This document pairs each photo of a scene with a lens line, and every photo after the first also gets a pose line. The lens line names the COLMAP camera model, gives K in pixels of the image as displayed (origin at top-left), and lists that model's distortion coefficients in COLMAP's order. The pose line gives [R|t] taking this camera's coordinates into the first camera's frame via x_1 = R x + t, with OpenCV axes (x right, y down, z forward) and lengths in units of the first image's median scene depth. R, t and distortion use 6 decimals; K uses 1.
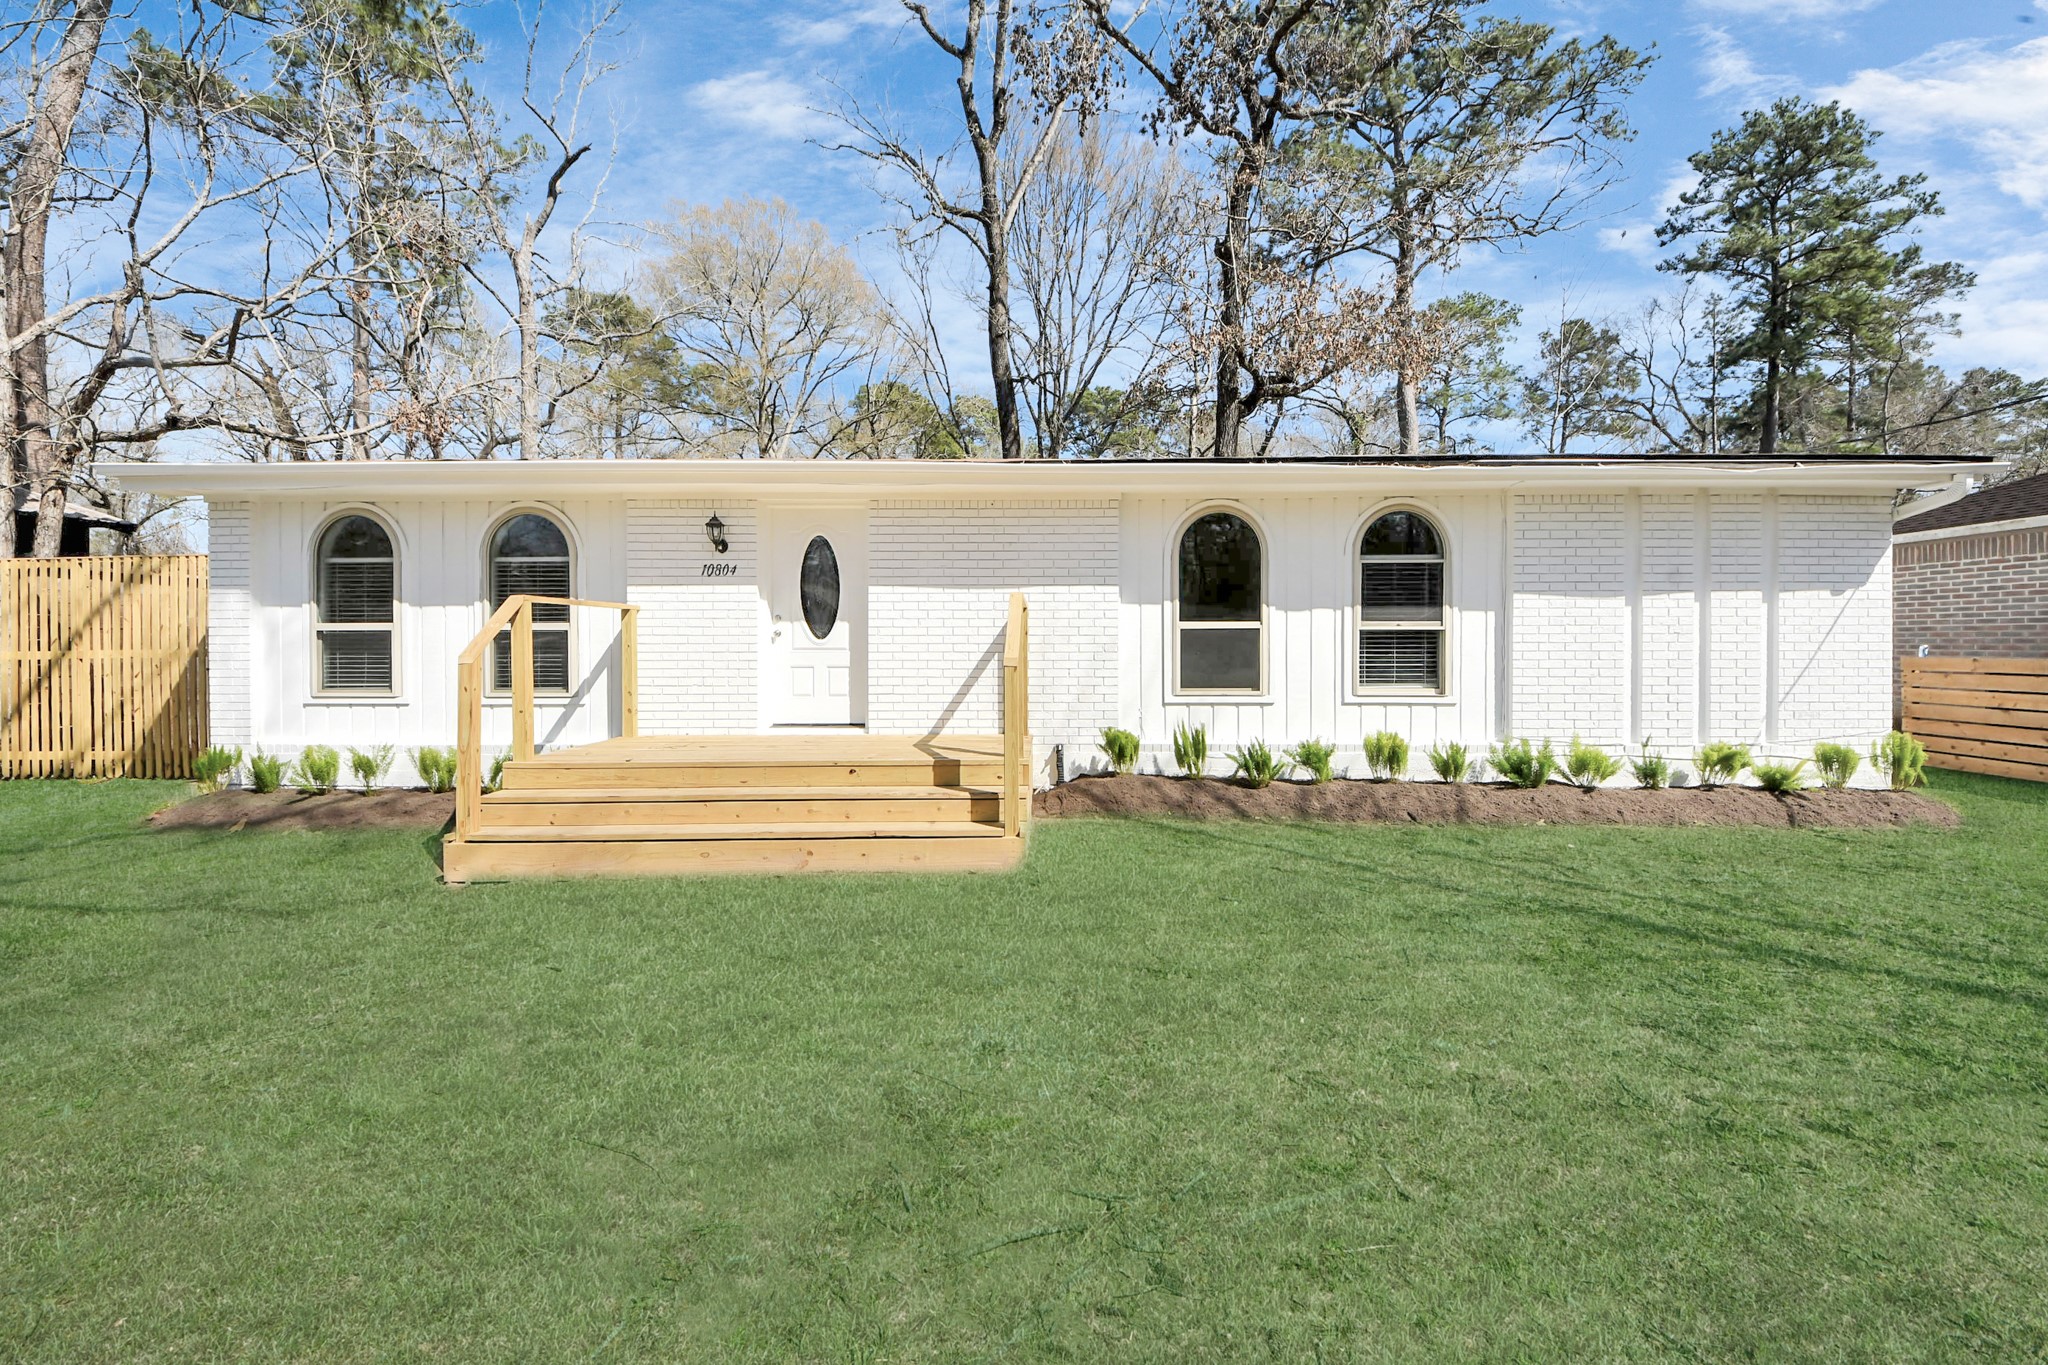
lens RADIAL K [[734.7, 0, 1045.5], [0, 734.7, 639.9], [0, 0, 1]] dist [-0.018669, -0.000089]
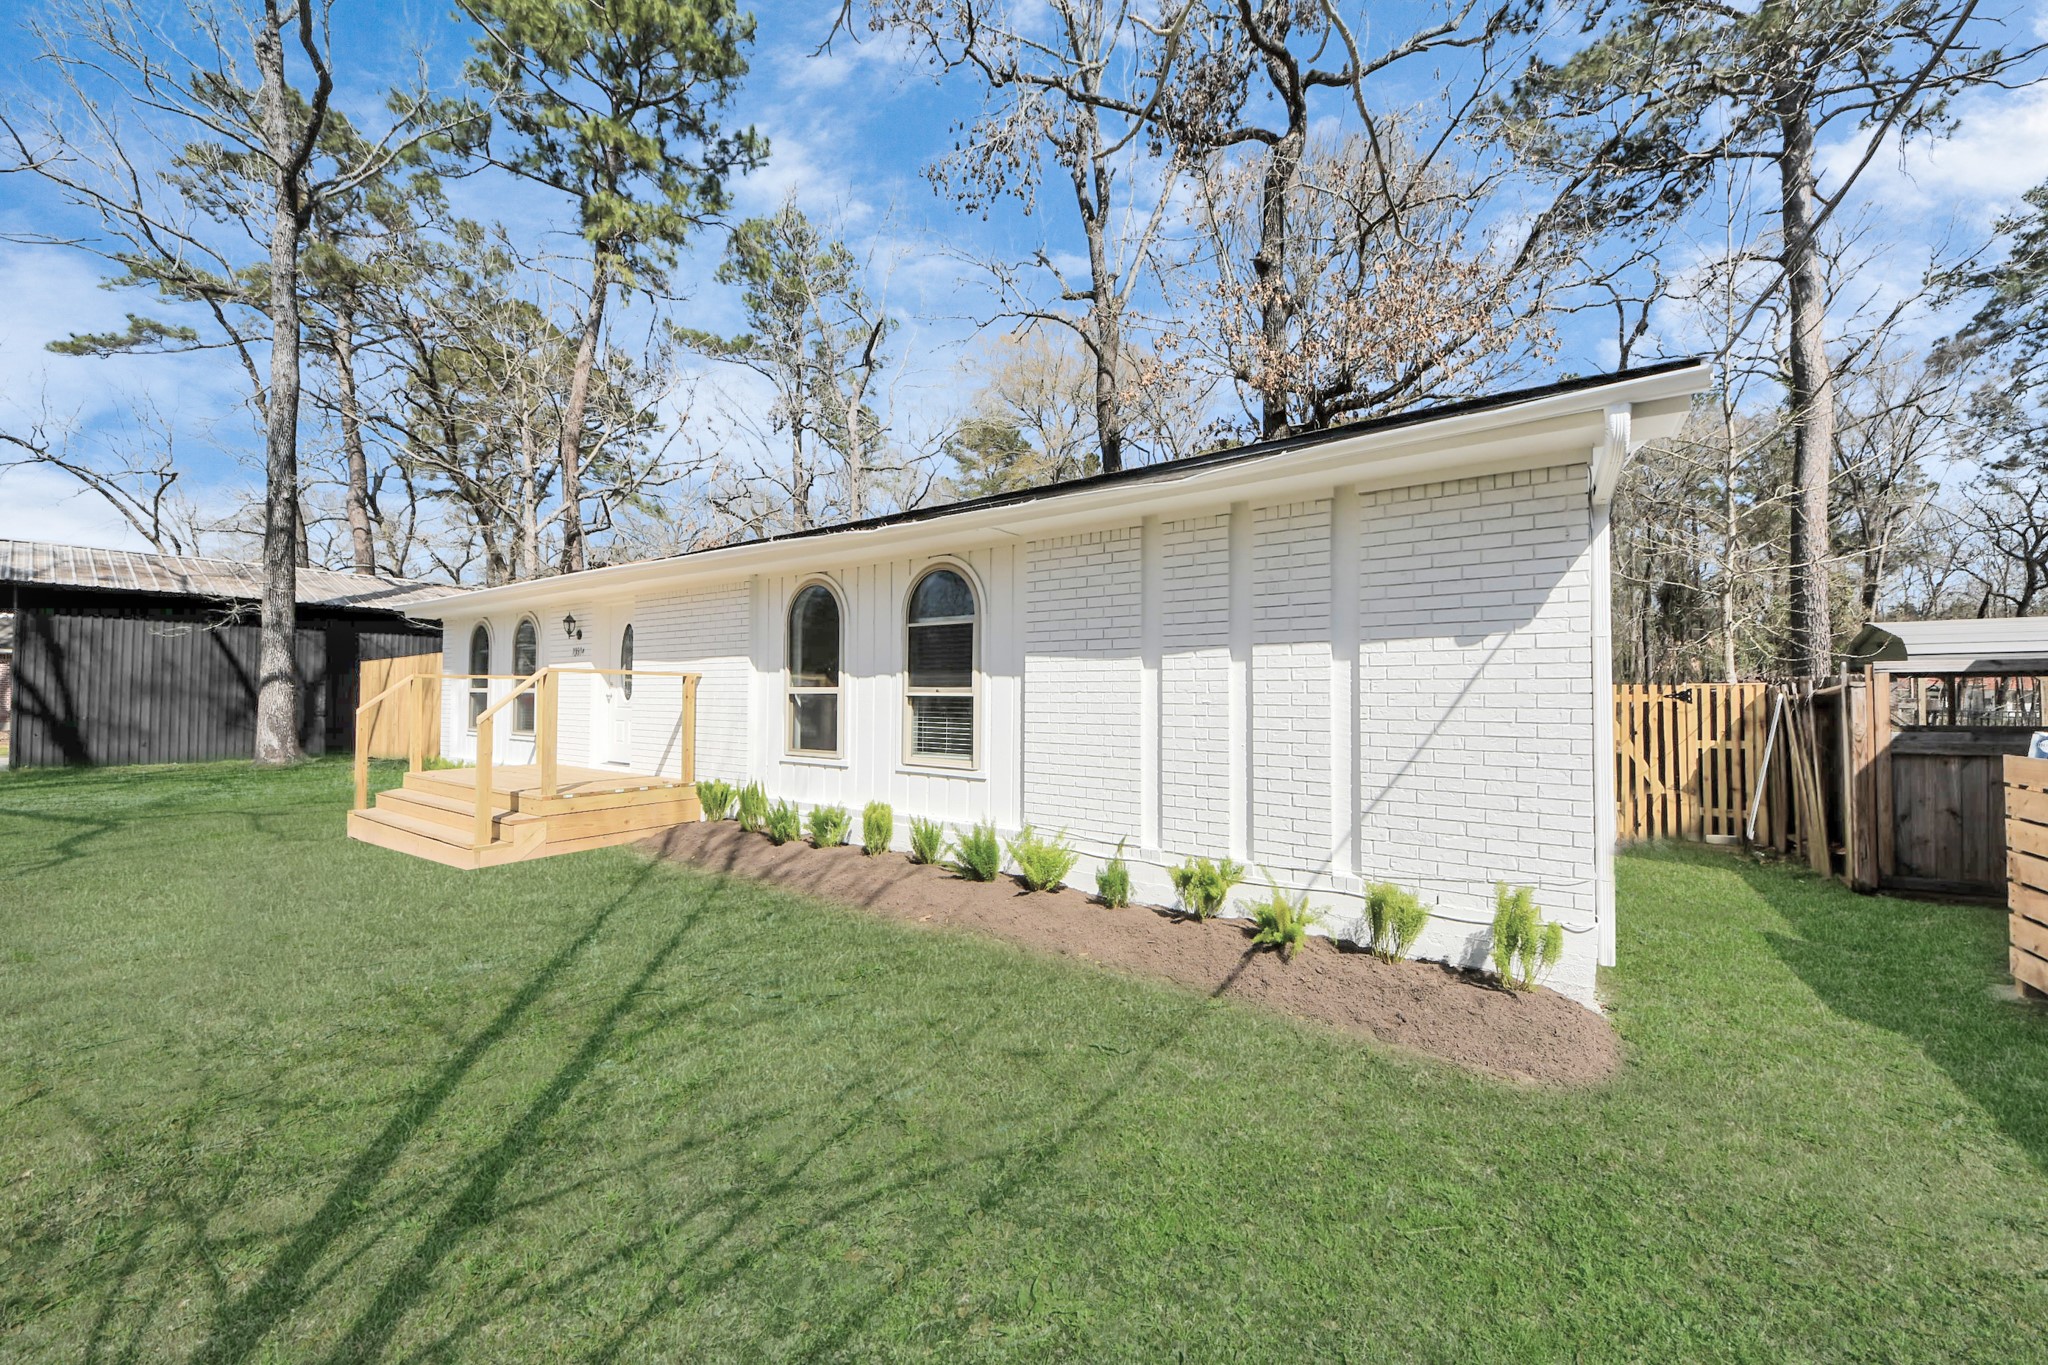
lens RADIAL K [[728.5, 0, 1018.4], [0, 728.5, 690.3], [0, 0, 1]] dist [-0.021467, -0.000146]
pose [[0.827859, 0.001459, -0.560934, 0.409410], [-0.012339, 0.999802, -0.015610, -0.003348], [0.560801, 0.019844, 0.827713, 0.105103]]
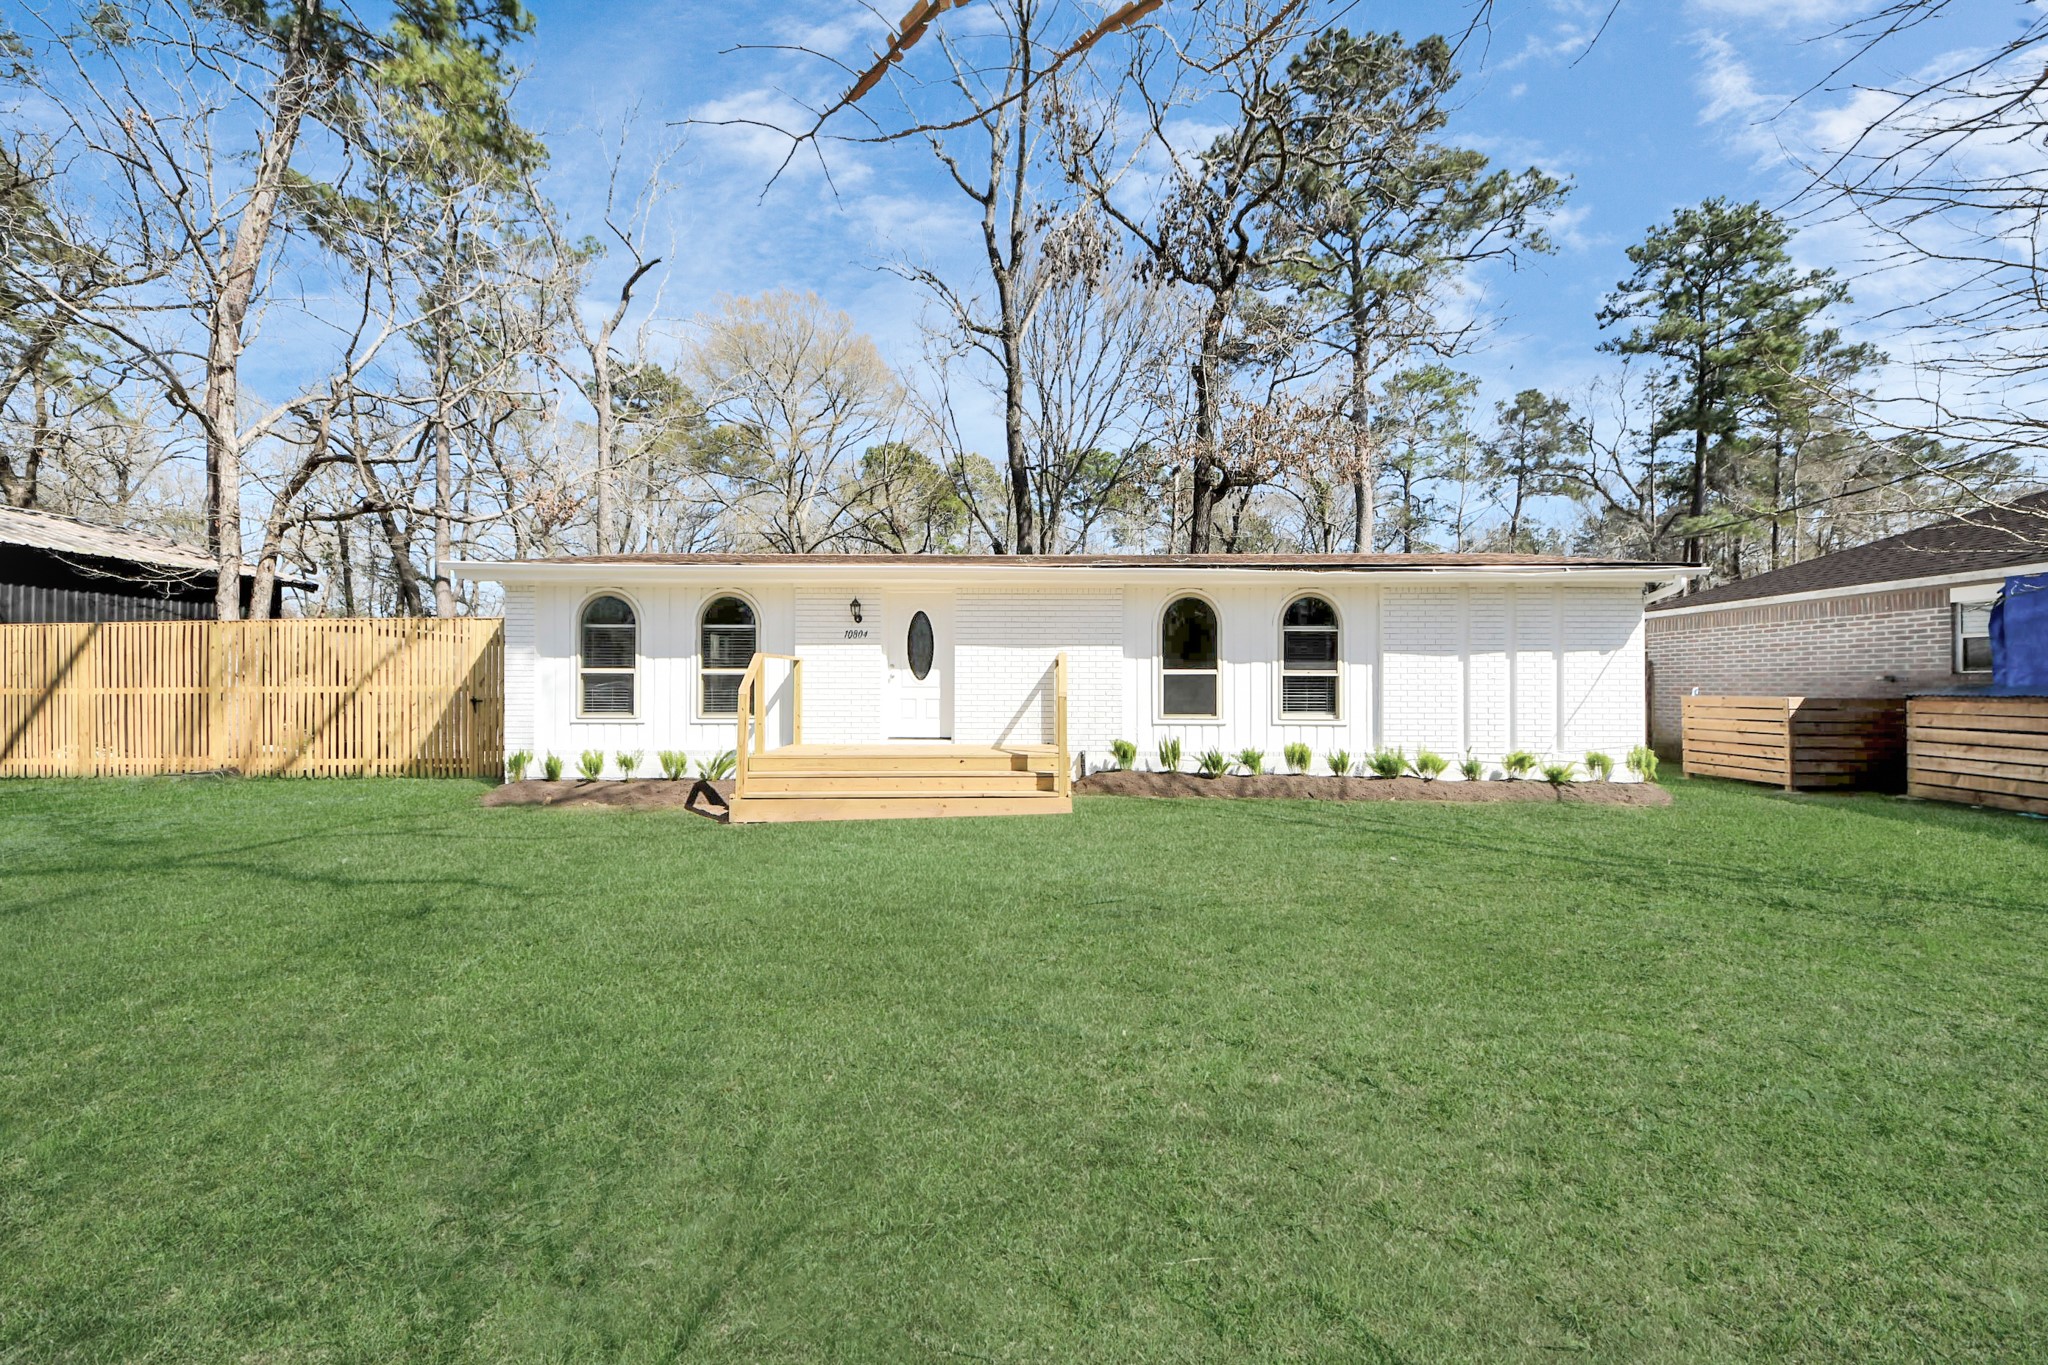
lens RADIAL K [[709.7, 0, 1028.5], [0, 709.7, 669.6], [0, 0, 1]] dist [-0.007805, -0.000112]
pose [[0.999958, 0.004120, -0.008144, -0.030914], [-0.004263, 0.999836, -0.017613, 0.000485], [0.008070, 0.017647, 0.999812, -0.175025]]
